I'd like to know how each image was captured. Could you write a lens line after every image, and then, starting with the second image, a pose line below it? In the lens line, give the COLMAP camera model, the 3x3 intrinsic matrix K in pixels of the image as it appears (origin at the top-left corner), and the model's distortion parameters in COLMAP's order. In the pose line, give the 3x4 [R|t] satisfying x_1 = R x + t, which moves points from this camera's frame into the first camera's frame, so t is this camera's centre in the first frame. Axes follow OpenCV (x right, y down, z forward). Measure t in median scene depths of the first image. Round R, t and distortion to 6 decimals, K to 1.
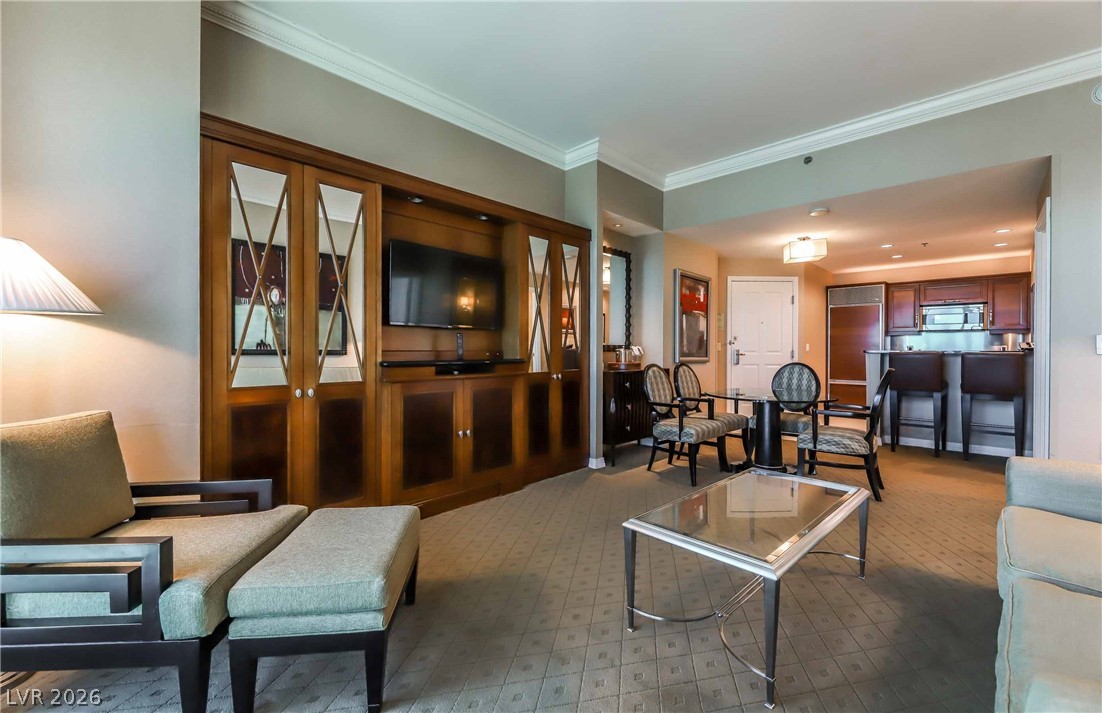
lens RADIAL K [[465.2, 0, 551.0], [0, 465.2, 356.5], [0, 0, 1]] dist [0.010516, -0.000151]
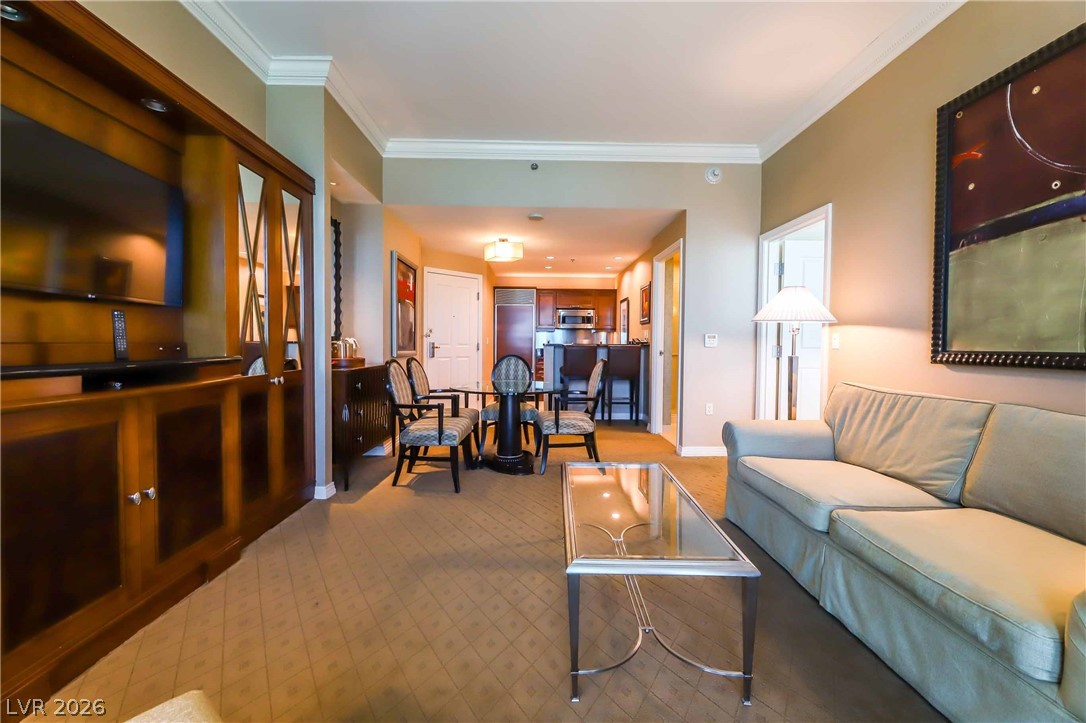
lens RADIAL K [[453.3, 0, 543.0], [0, 453.3, 361.5], [0, 0, 1]] dist [-0.006807, 0.000140]
pose [[0.698722, -0.026093, 0.714918, -0.181564], [0.006281, 0.999520, 0.030341, -0.003135], [-0.715366, -0.016710, 0.698550, 0.236552]]
